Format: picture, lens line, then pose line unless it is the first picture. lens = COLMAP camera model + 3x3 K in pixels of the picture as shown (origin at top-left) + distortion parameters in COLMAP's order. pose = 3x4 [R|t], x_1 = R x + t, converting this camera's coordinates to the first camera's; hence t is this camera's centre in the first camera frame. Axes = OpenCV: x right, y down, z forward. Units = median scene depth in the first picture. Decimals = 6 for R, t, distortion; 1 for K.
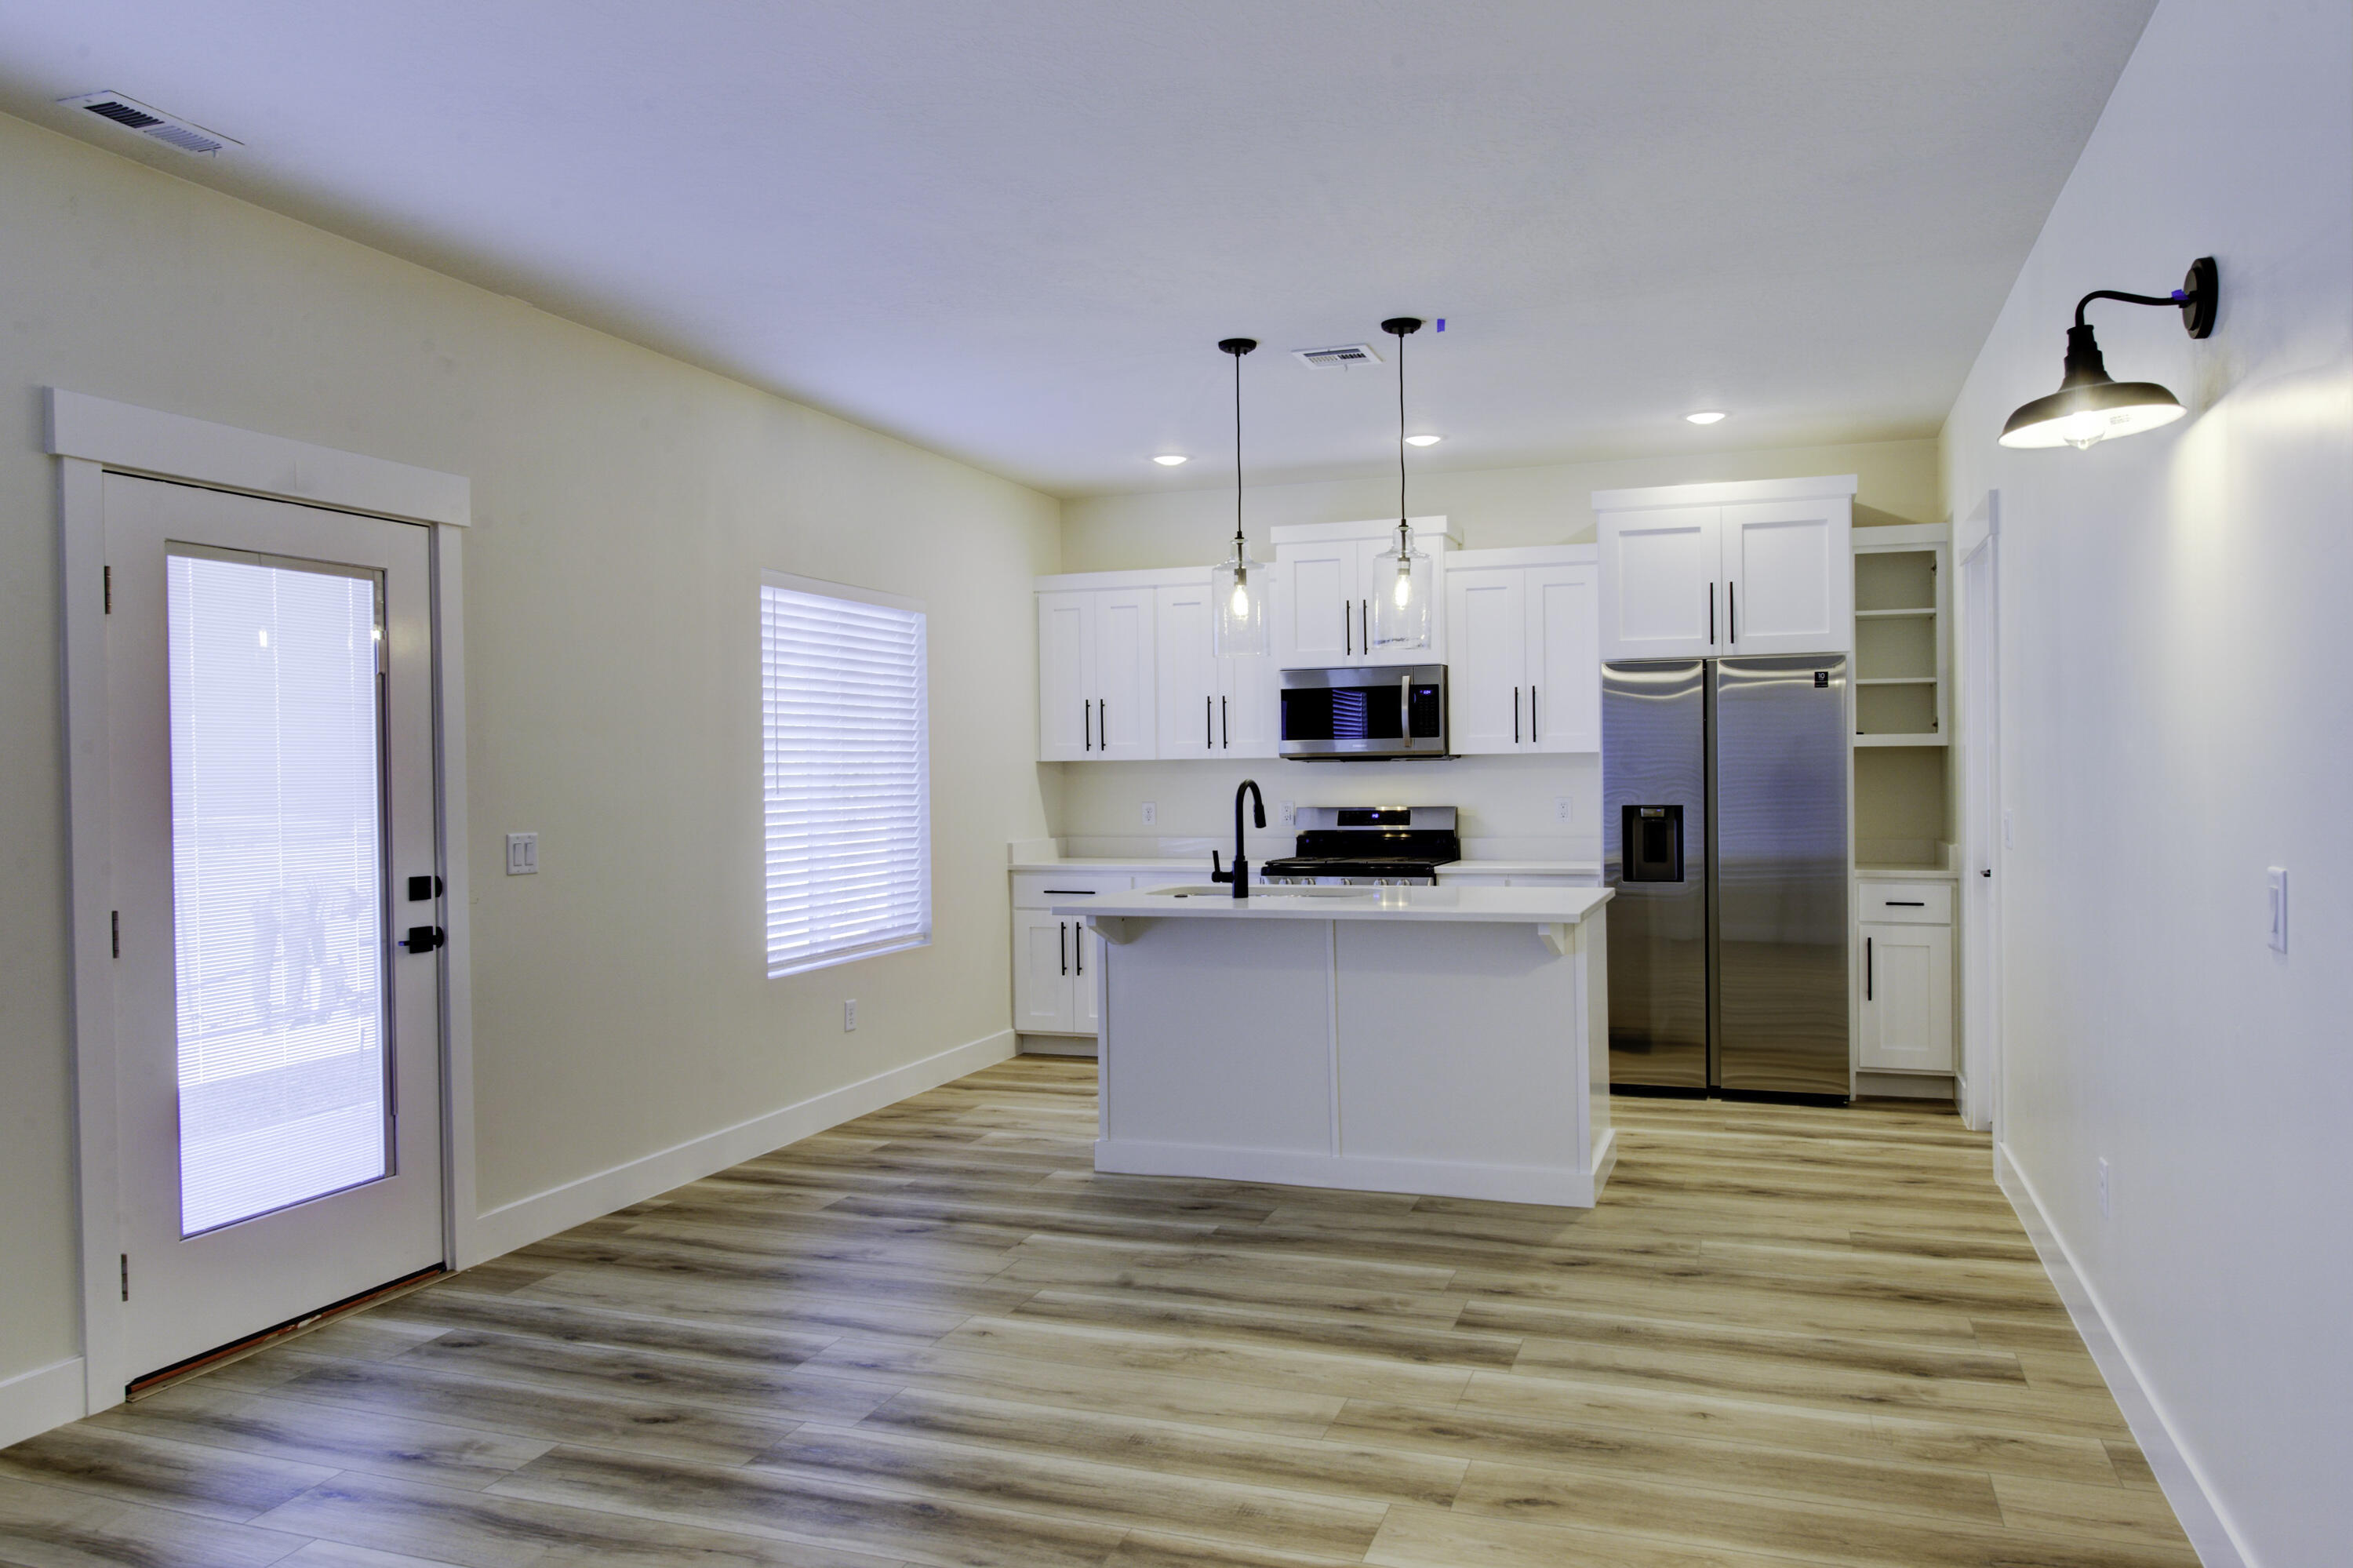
lens RADIAL K [[1620.2, 0, 1176.5], [0, 1620.2, 784.0], [0, 0, 1]] dist [0.004949, 0.000952]
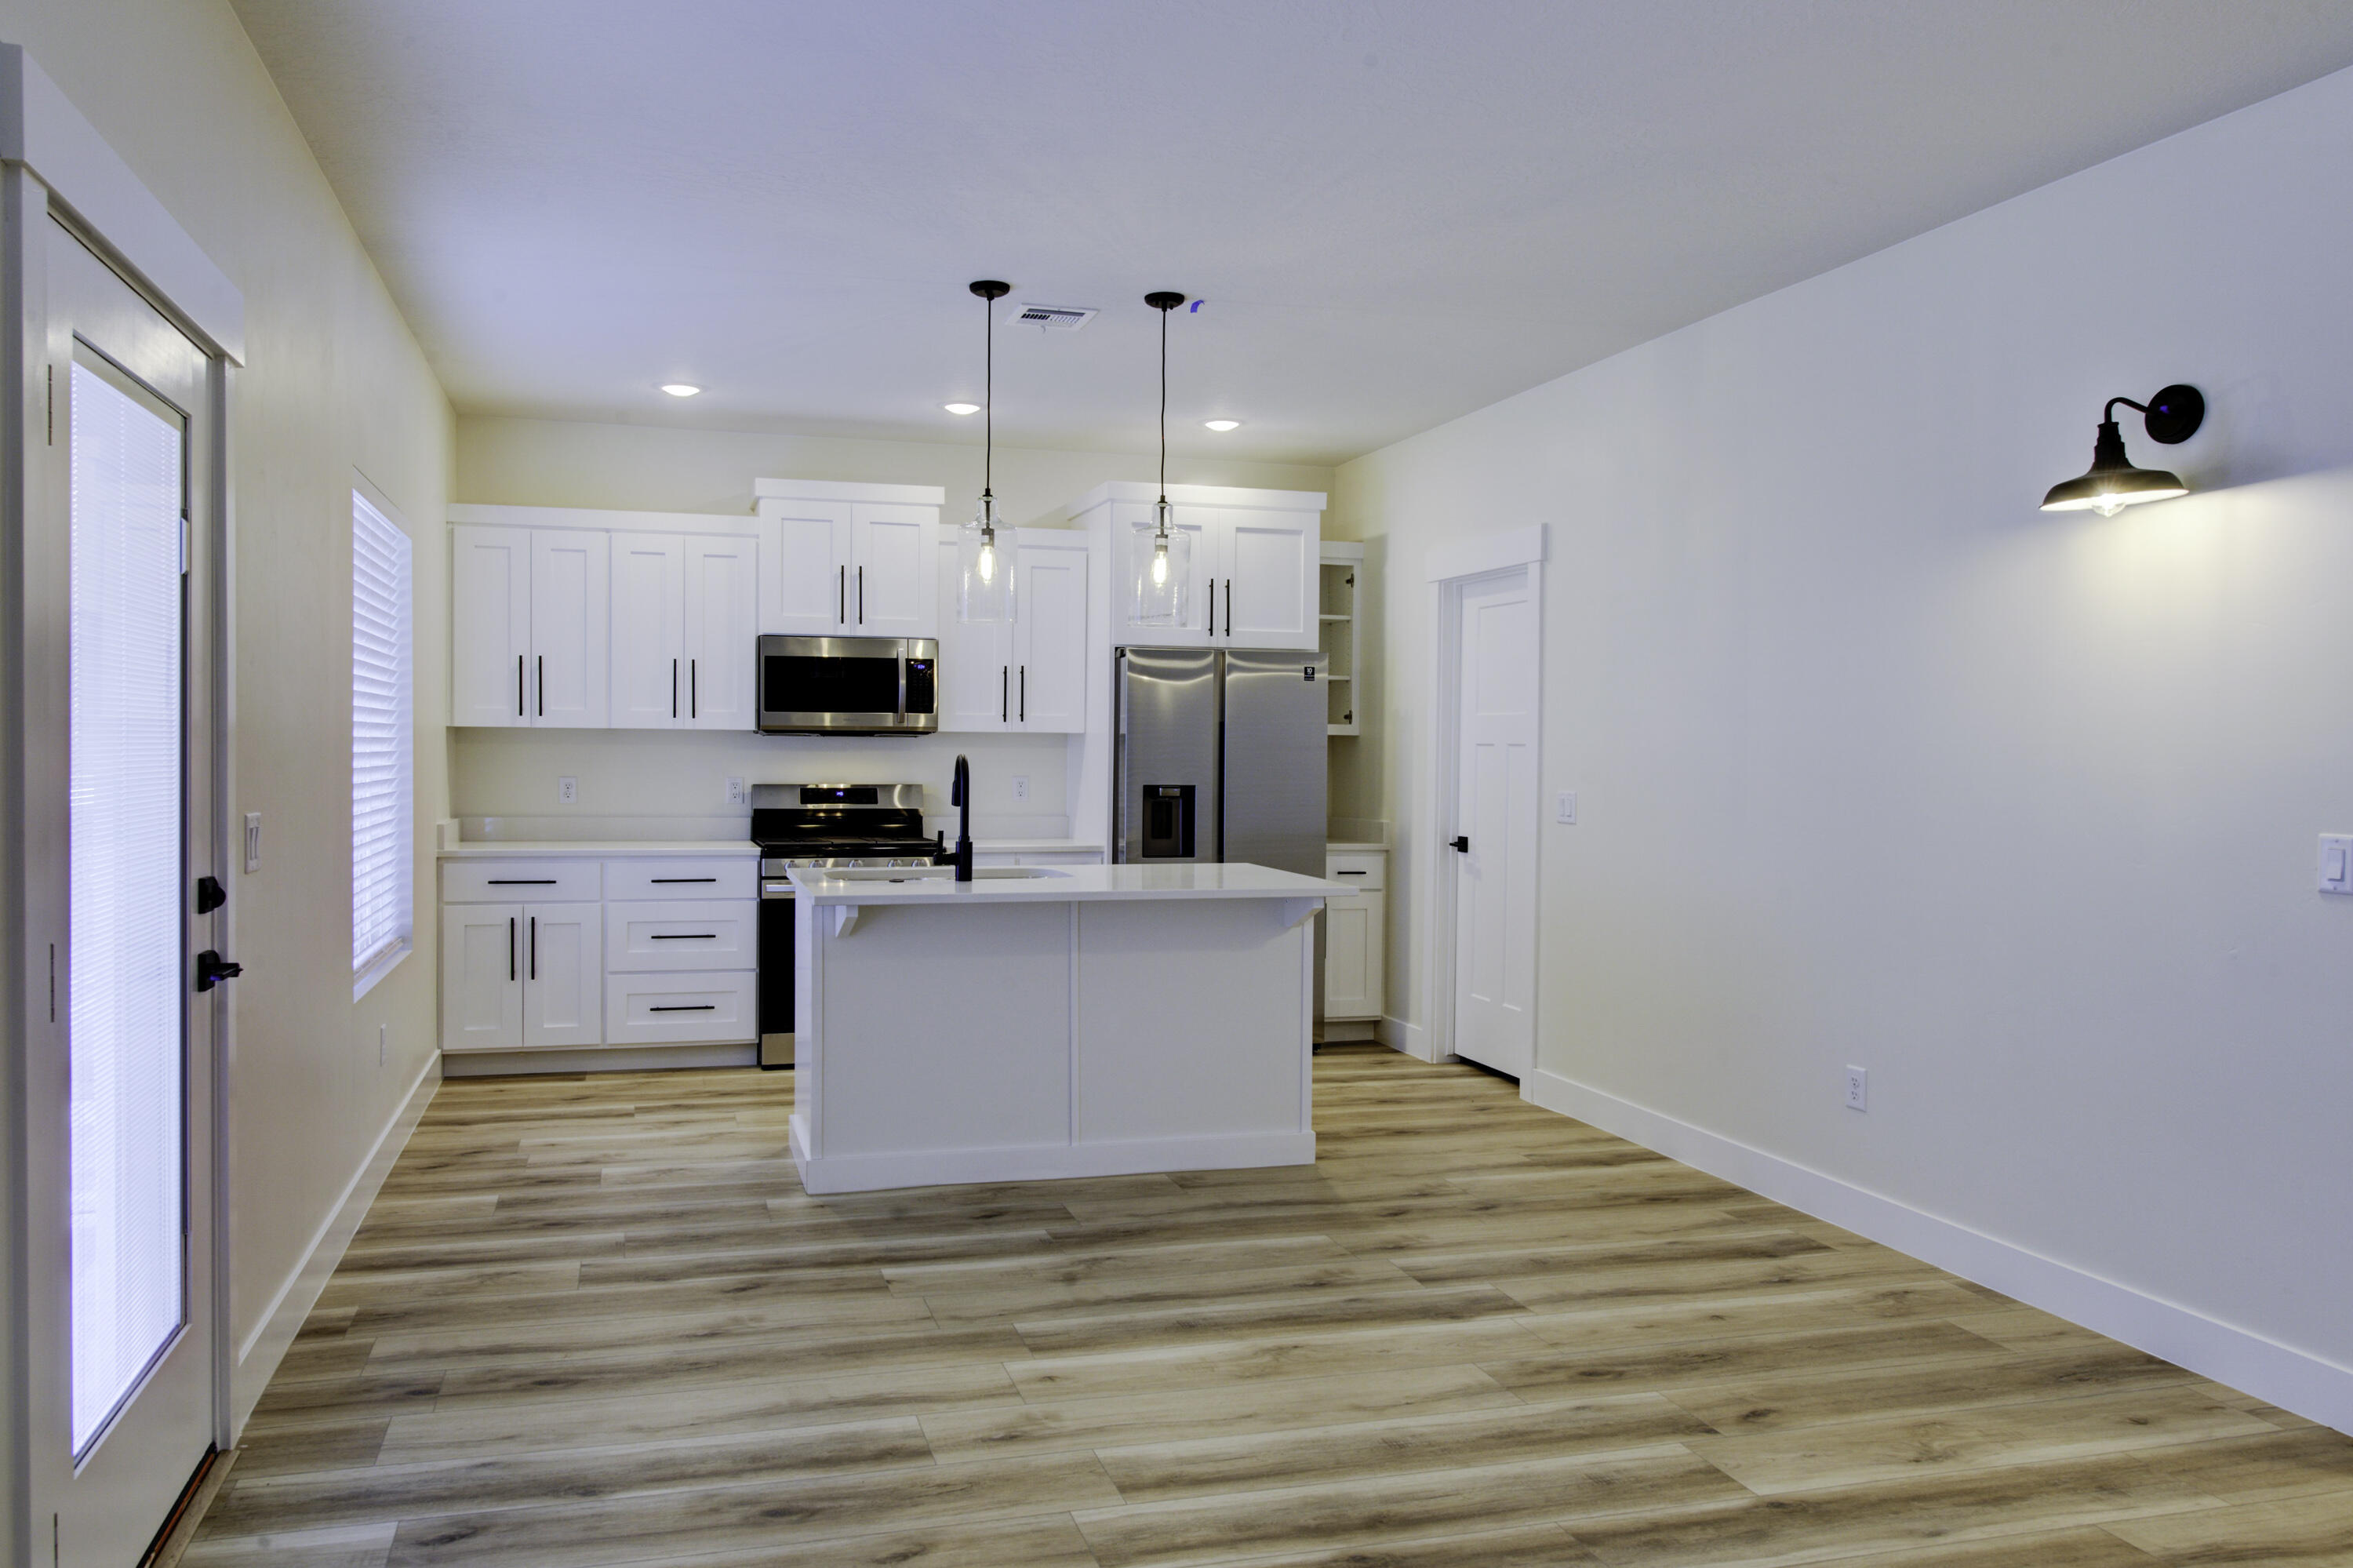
lens RADIAL K [[1637.1, 0, 1051.9], [0, 1637.1, 790.5], [0, 0, 1]] dist [0.004047, 0.000407]
pose [[0.828742, 0.005553, 0.559603, -0.519702], [-0.015544, 0.999793, 0.013099, 0.005527], [-0.559414, -0.019554, 0.828657, 0.222987]]
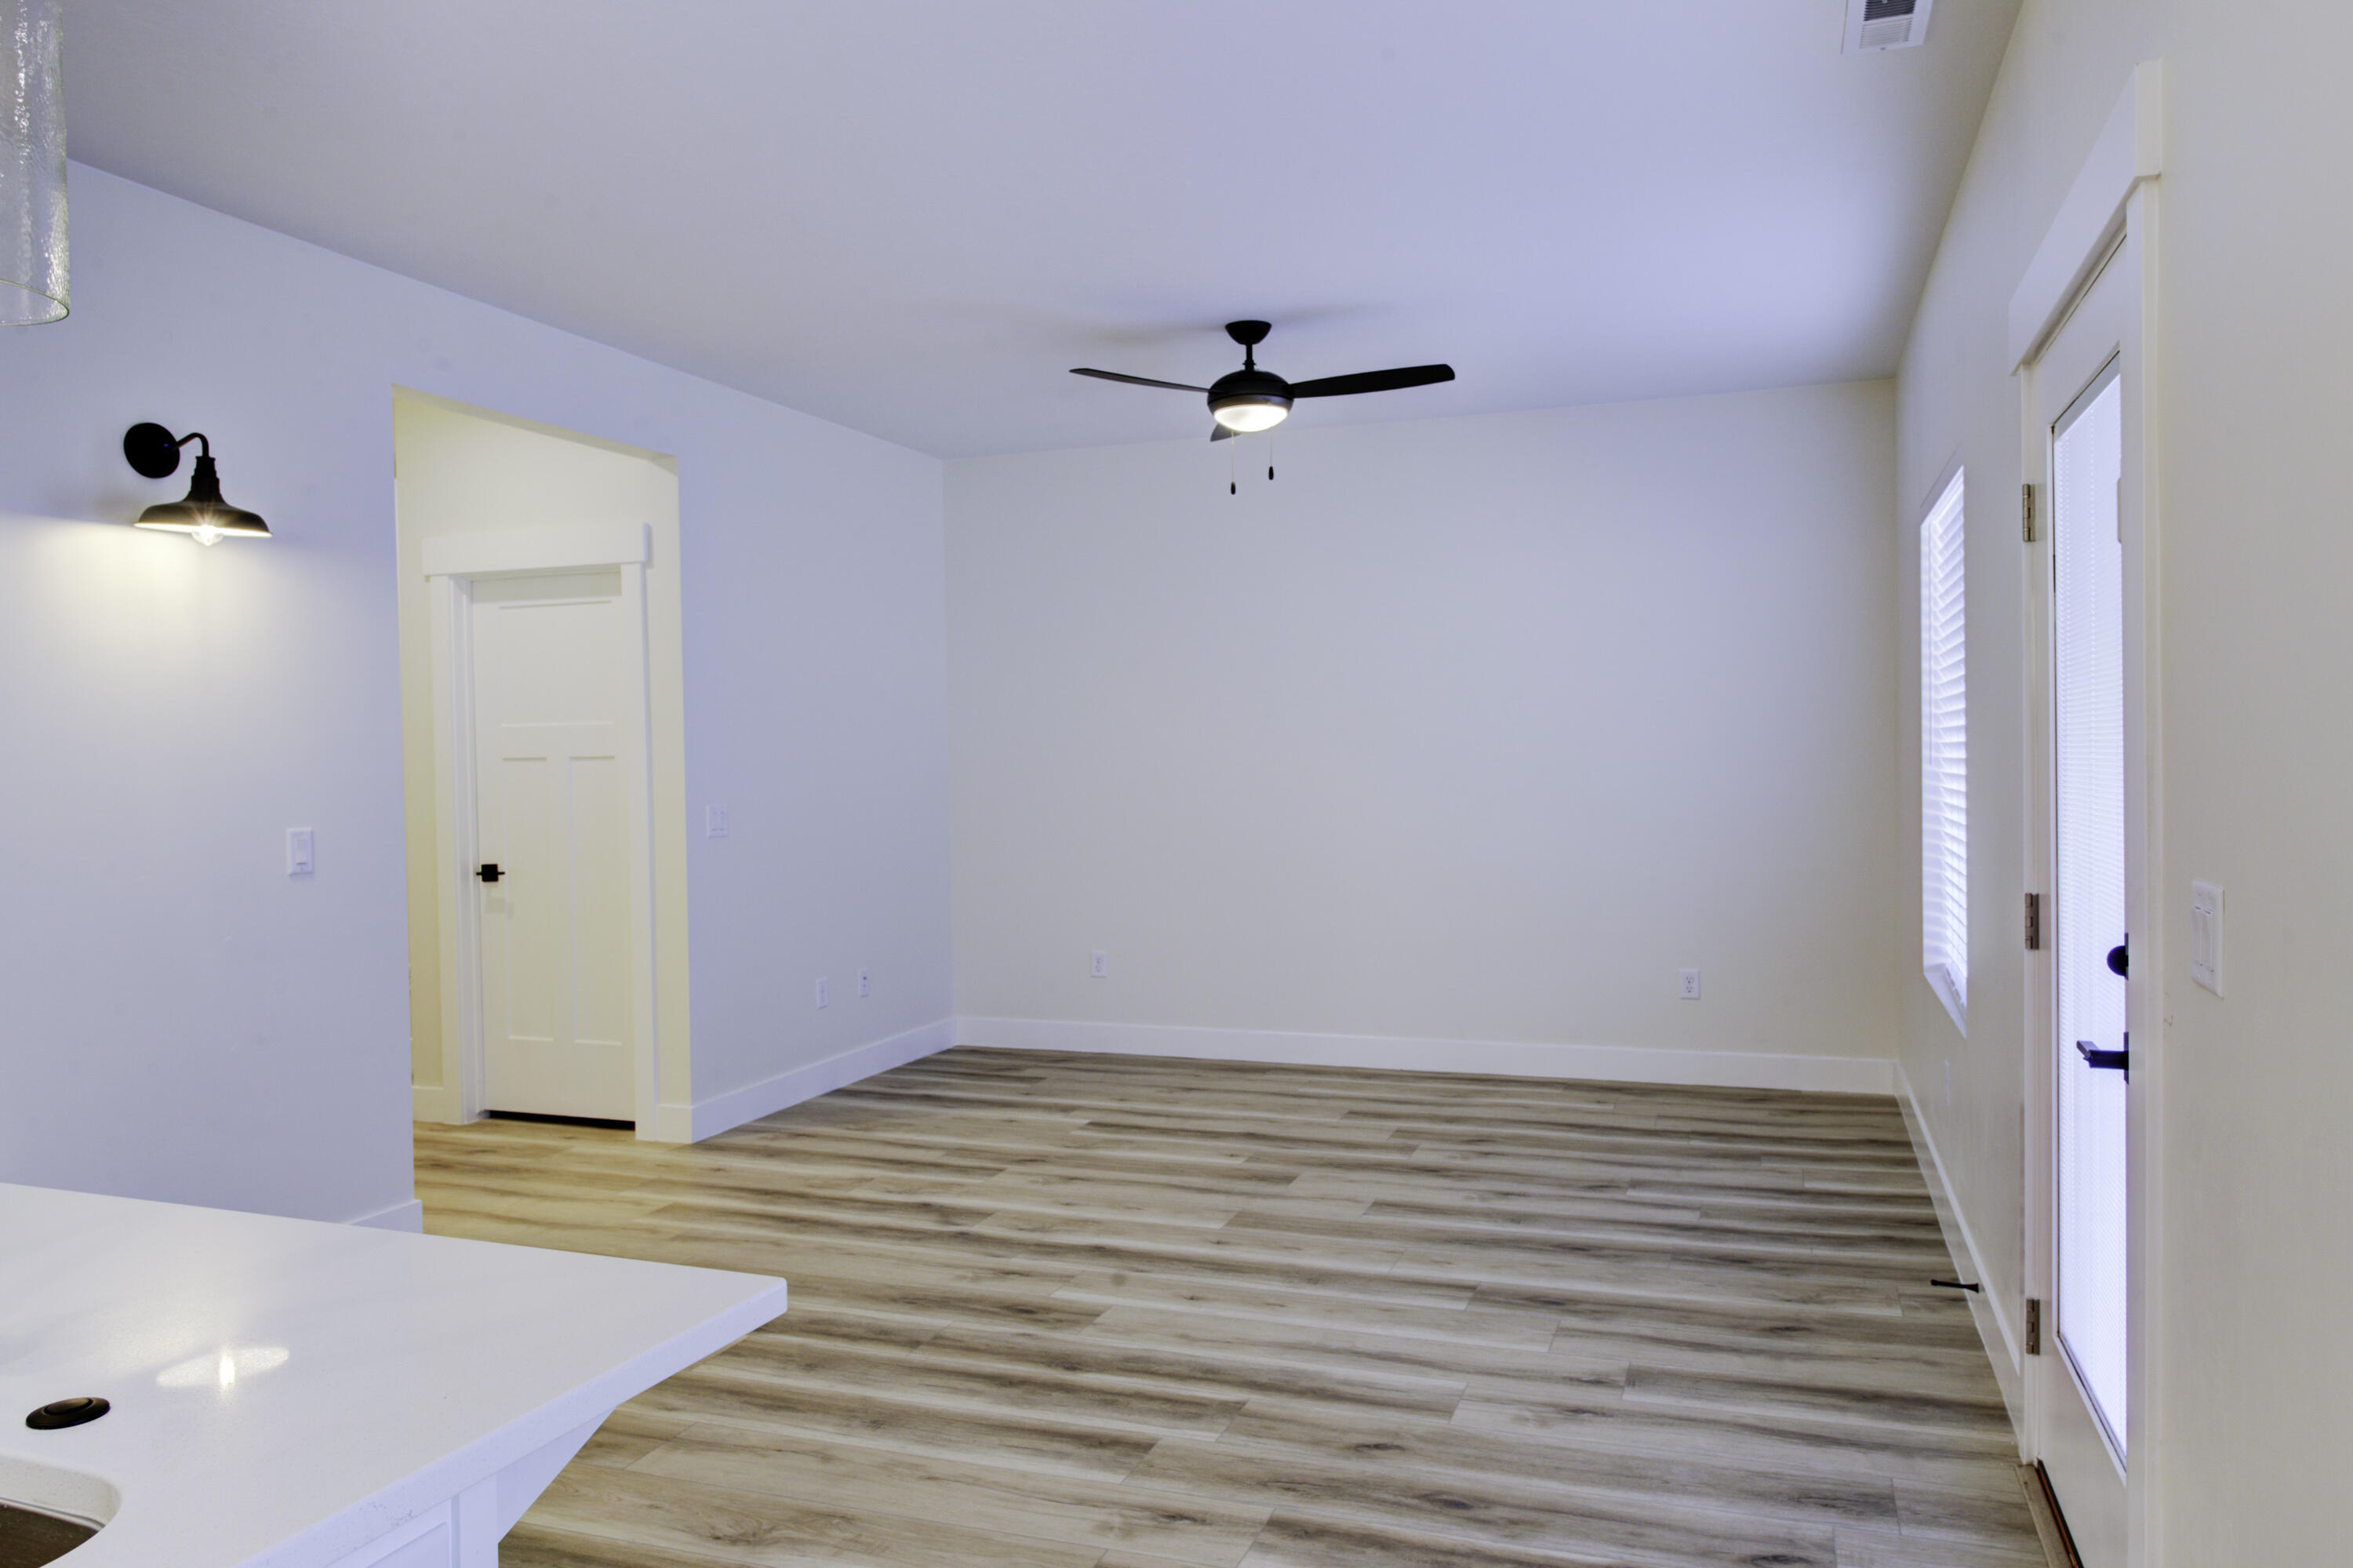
lens RADIAL K [[1620.2, 0, 1176.5], [0, 1620.2, 784.0], [0, 0, 1]] dist [0.004949, 0.000952]
pose [[-0.999683, 0.024341, 0.006398, -0.161068], [0.024499, 0.999362, 0.025982, -0.011971], [-0.005761, 0.026131, -0.999642, 1.408711]]
